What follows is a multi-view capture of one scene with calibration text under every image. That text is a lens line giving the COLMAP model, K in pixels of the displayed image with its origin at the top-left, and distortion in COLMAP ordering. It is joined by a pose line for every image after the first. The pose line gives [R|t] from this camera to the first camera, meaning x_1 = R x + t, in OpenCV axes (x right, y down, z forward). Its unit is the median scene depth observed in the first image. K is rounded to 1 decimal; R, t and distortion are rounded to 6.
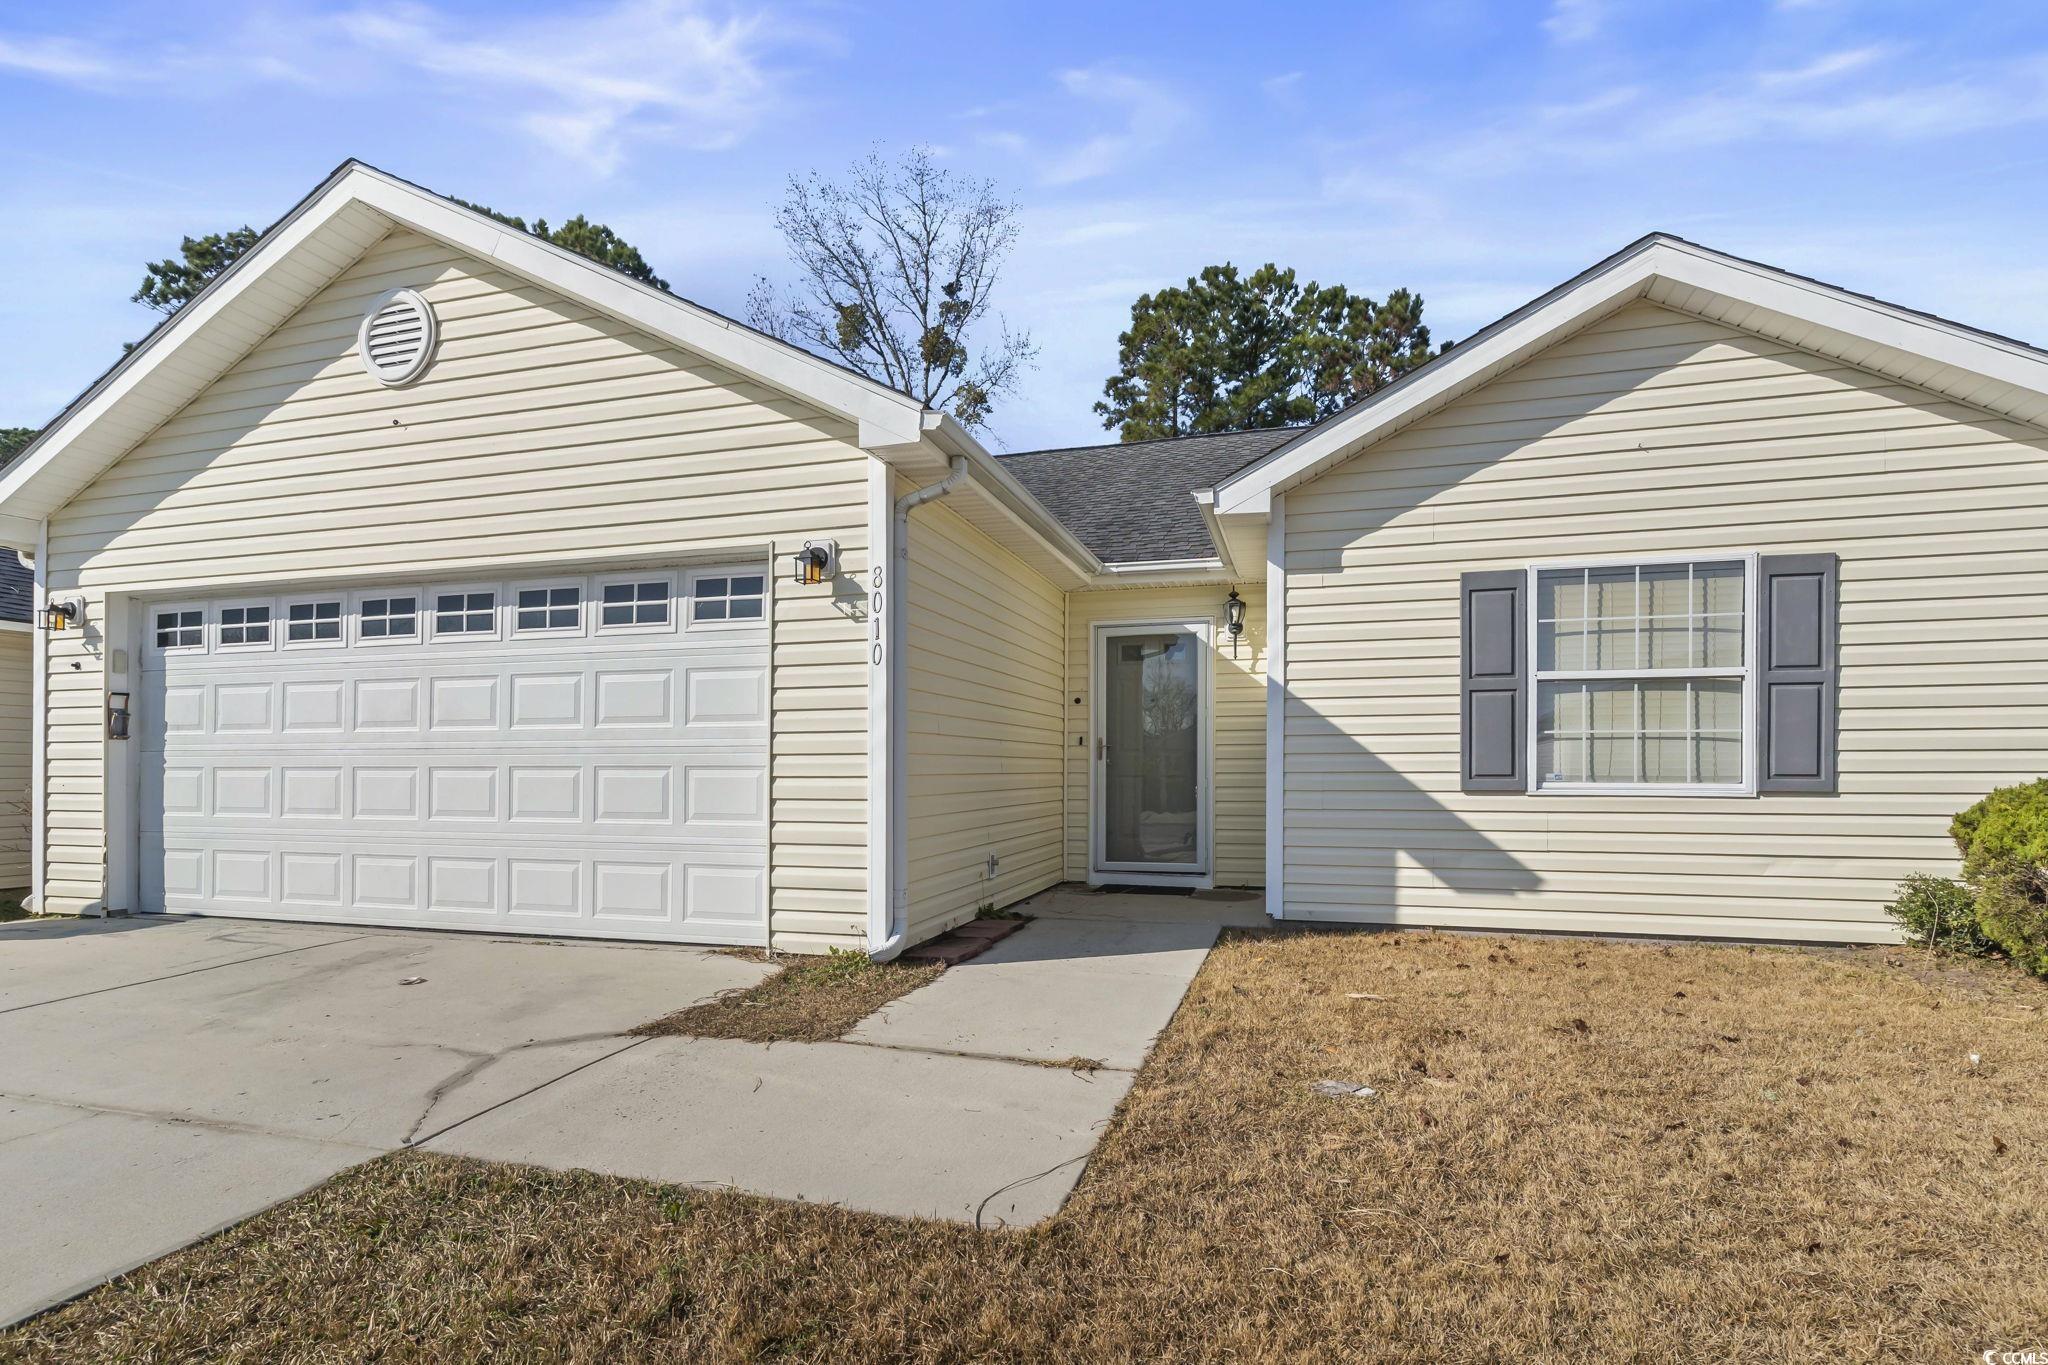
lens RADIAL K [[976.2, 0, 1025.7], [0, 976.2, 765.1], [0, 0, 1]] dist [-0.007491, 0.003239]
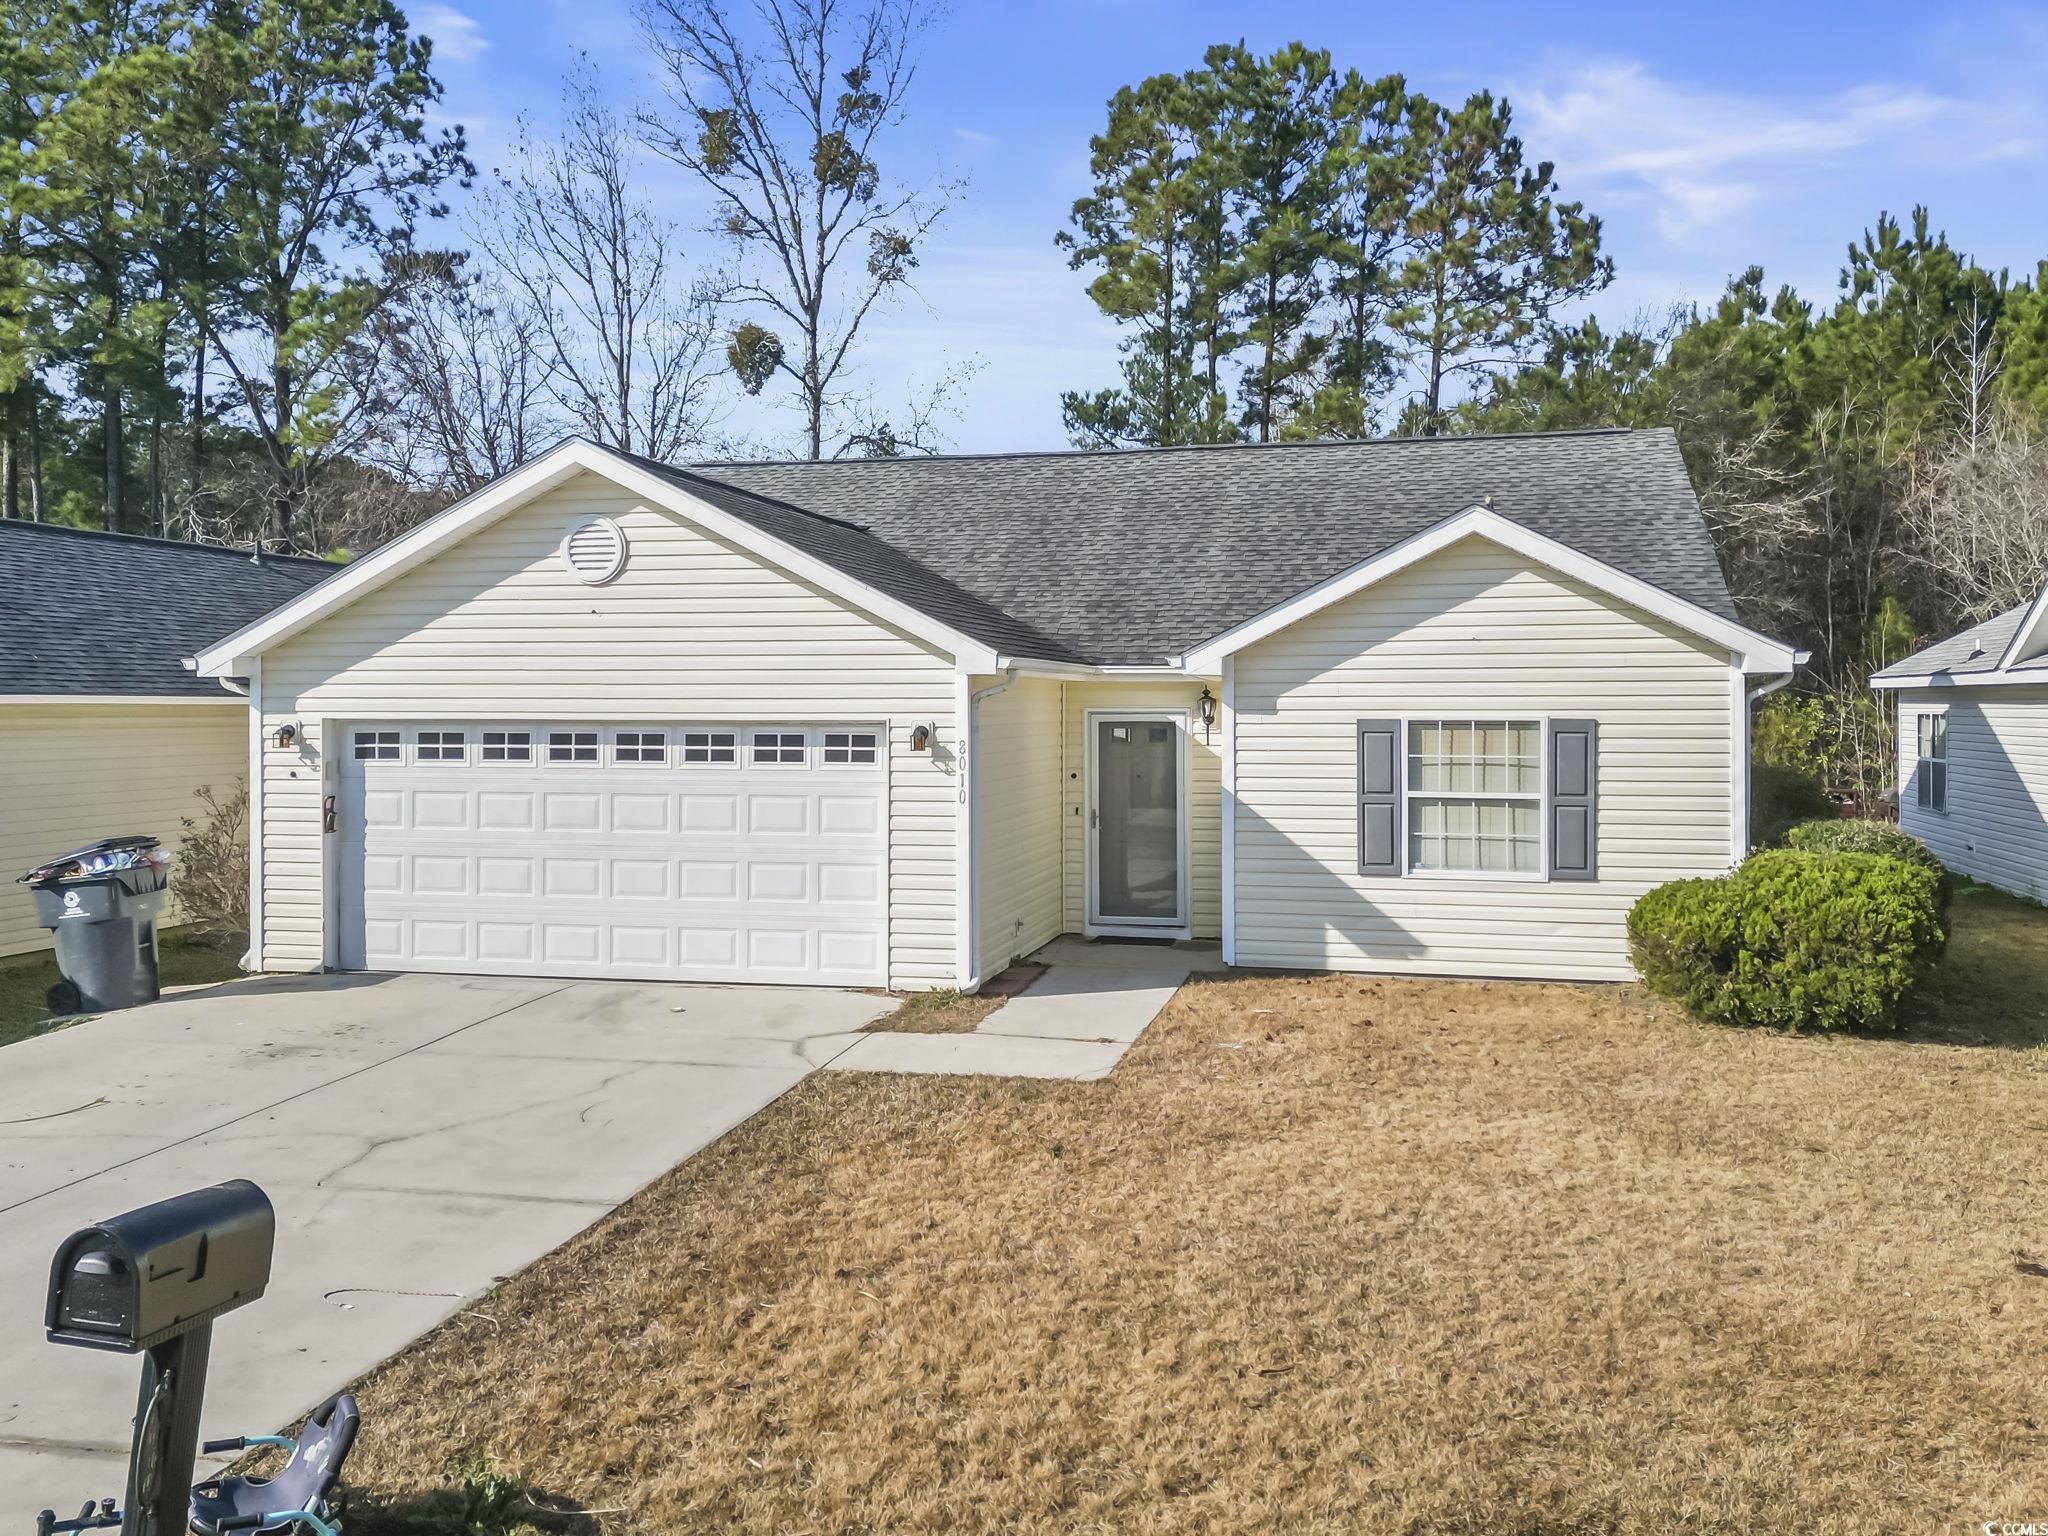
lens RADIAL K [[1685.6, 0, 982.7], [0, 1685.6, 698.0], [0, 0, 1]] dist [0.057546, -0.011318]
pose [[0.999268, -0.001960, 0.038202, -0.180684], [0.001896, 0.999997, 0.001709, -0.223982], [-0.038205, -0.001636, 0.999269, -1.367801]]
